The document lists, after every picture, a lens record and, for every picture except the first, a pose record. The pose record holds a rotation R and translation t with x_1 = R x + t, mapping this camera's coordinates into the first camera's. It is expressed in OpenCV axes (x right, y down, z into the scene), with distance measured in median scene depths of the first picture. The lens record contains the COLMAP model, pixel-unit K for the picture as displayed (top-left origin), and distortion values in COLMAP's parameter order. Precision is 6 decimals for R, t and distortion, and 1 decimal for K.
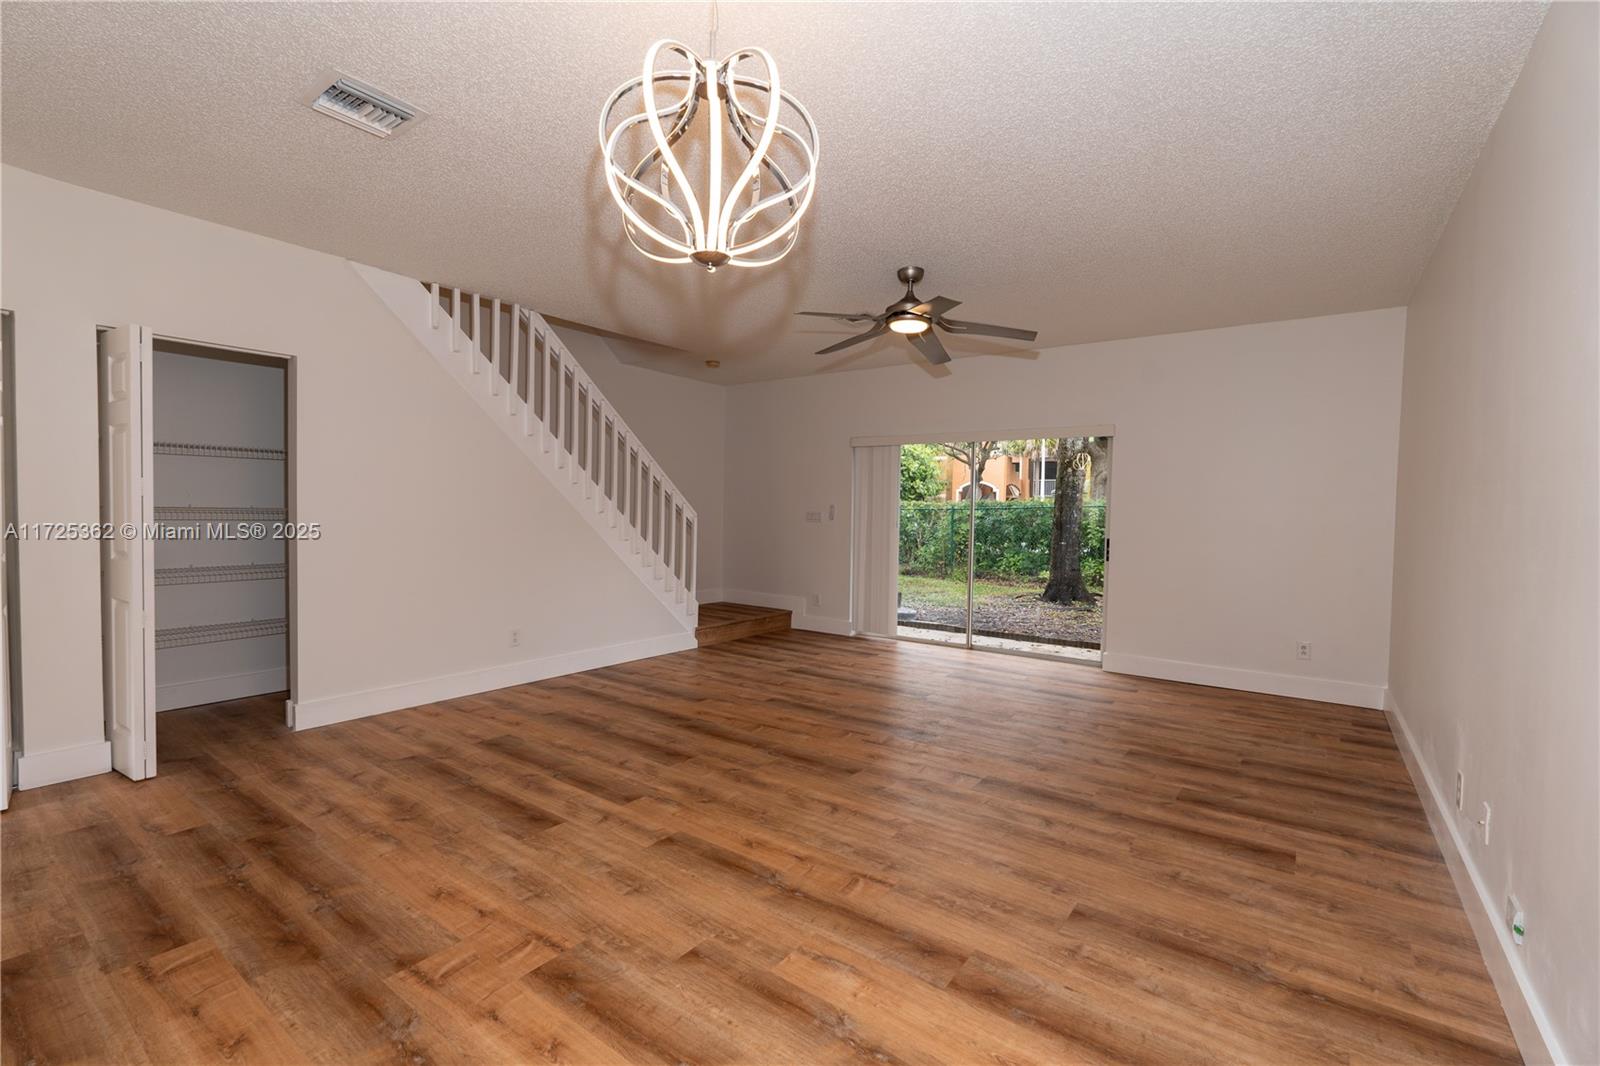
lens RADIAL K [[704.8, 0, 800.0], [0, 704.8, 533.0], [0, 0, 1]] dist [-0.000760, -0.000375]
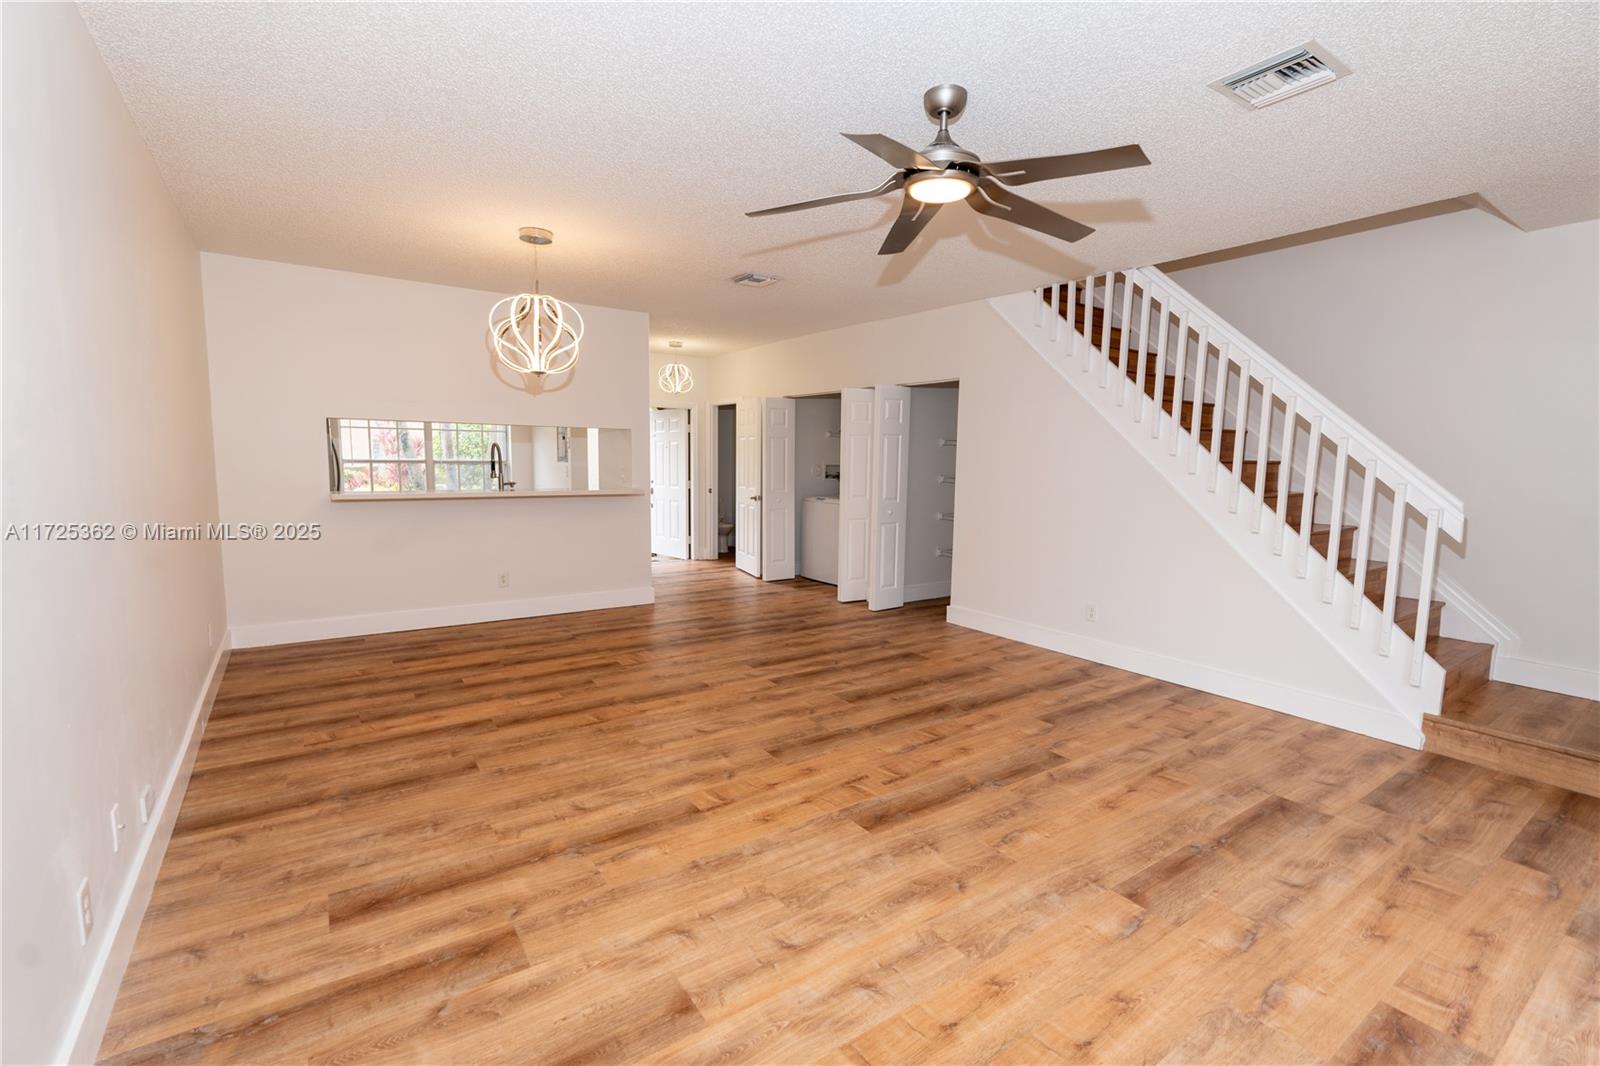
lens RADIAL K [[704.8, 0, 800.0], [0, 704.8, 533.0], [0, 0, 1]] dist [-0.000760, -0.000375]
pose [[-0.325160, 0.078514, -0.942394, 1.146290], [-0.053135, 0.993456, 0.101101, -0.075464], [0.944165, 0.082948, -0.318860, 1.581257]]
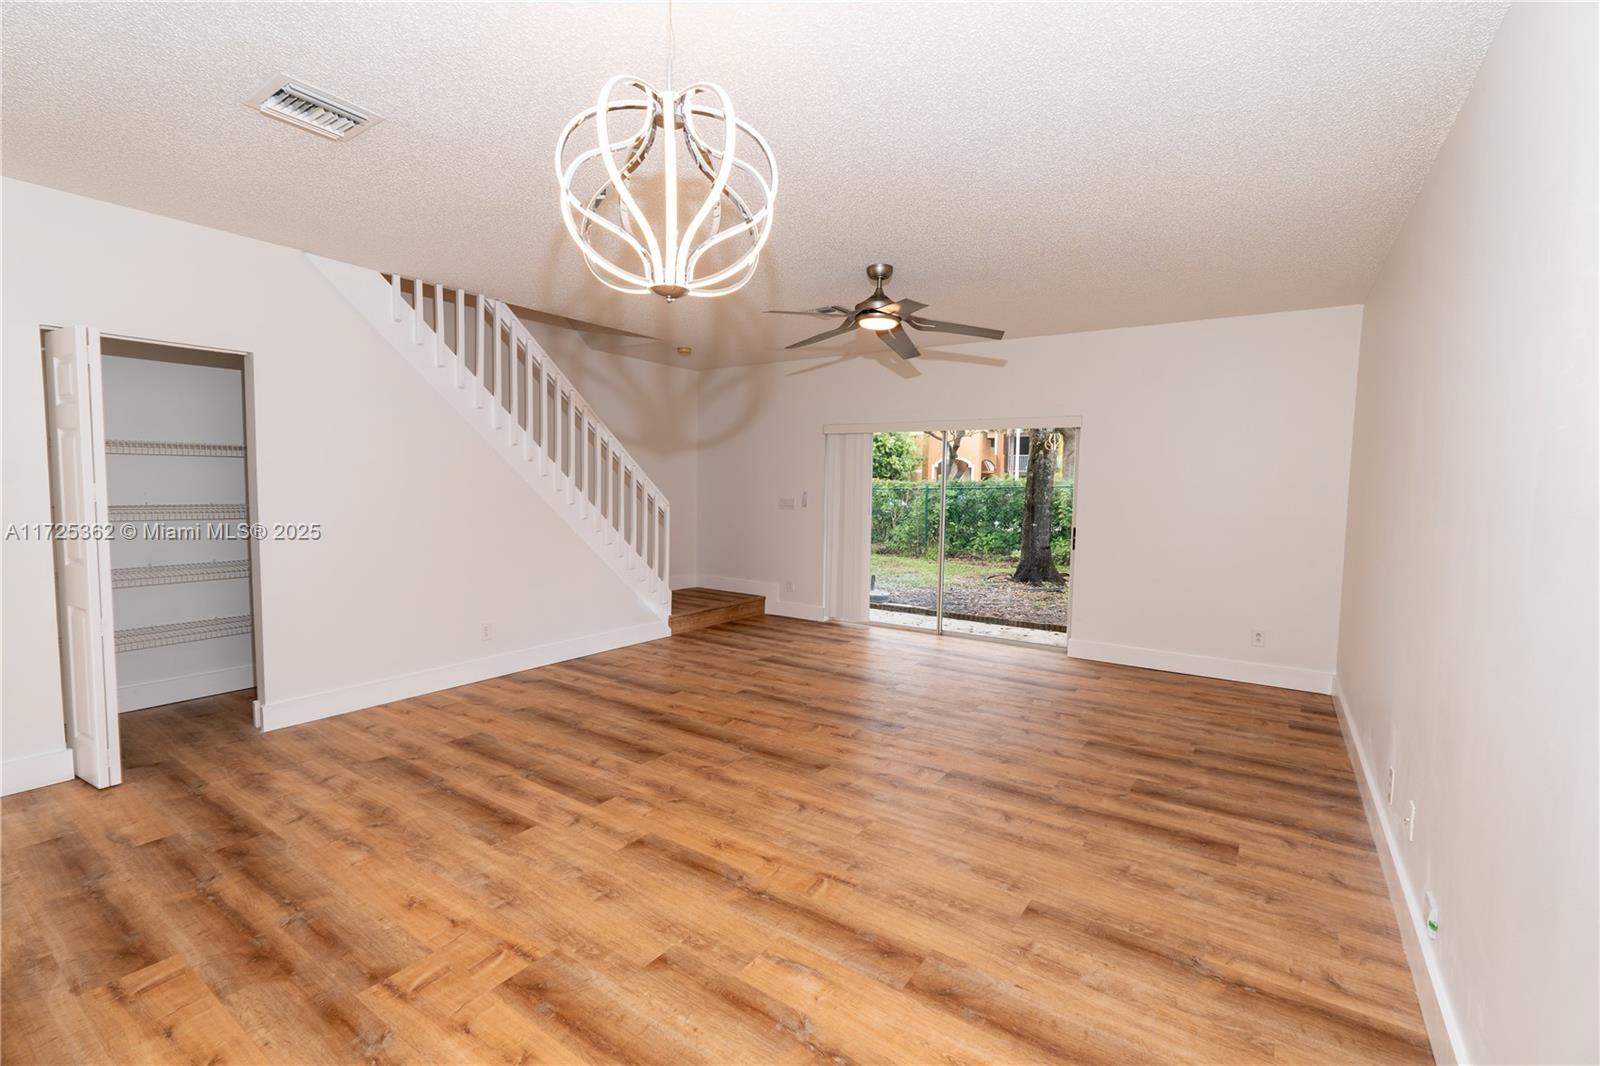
lens RADIAL K [[704.8, 0, 800.0], [0, 704.8, 533.0], [0, 0, 1]] dist [-0.000760, -0.000375]
pose [[0.999477, -0.003386, 0.032158, 0.014716], [0.002176, 0.999291, 0.037593, -0.048269], [-0.032263, -0.037504, 0.998776, -0.012075]]
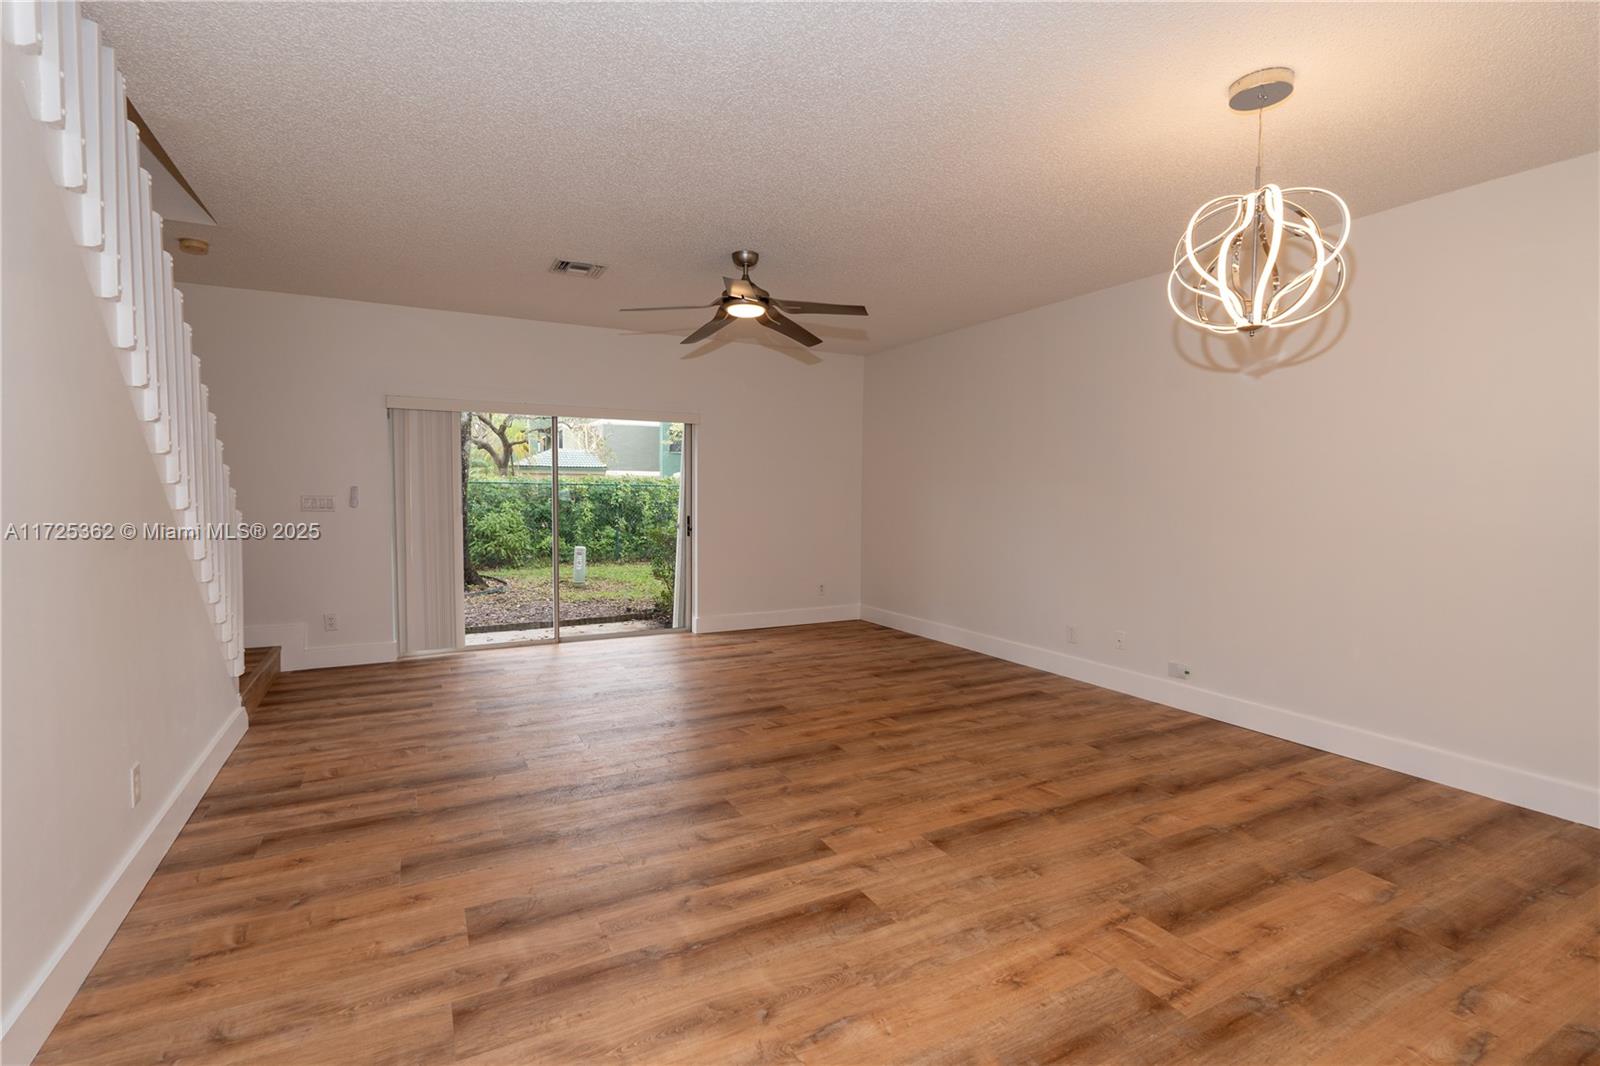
lens RADIAL K [[732.2, 0, 800.0], [0, 732.2, 533.0], [0, 0, 1]] dist [-0.001418, -0.000065]
pose [[0.439642, -0.064562, 0.895850, -1.088069], [0.030064, 0.997912, 0.057163, -0.055011], [-0.897670, 0.001801, 0.440665, 0.679323]]
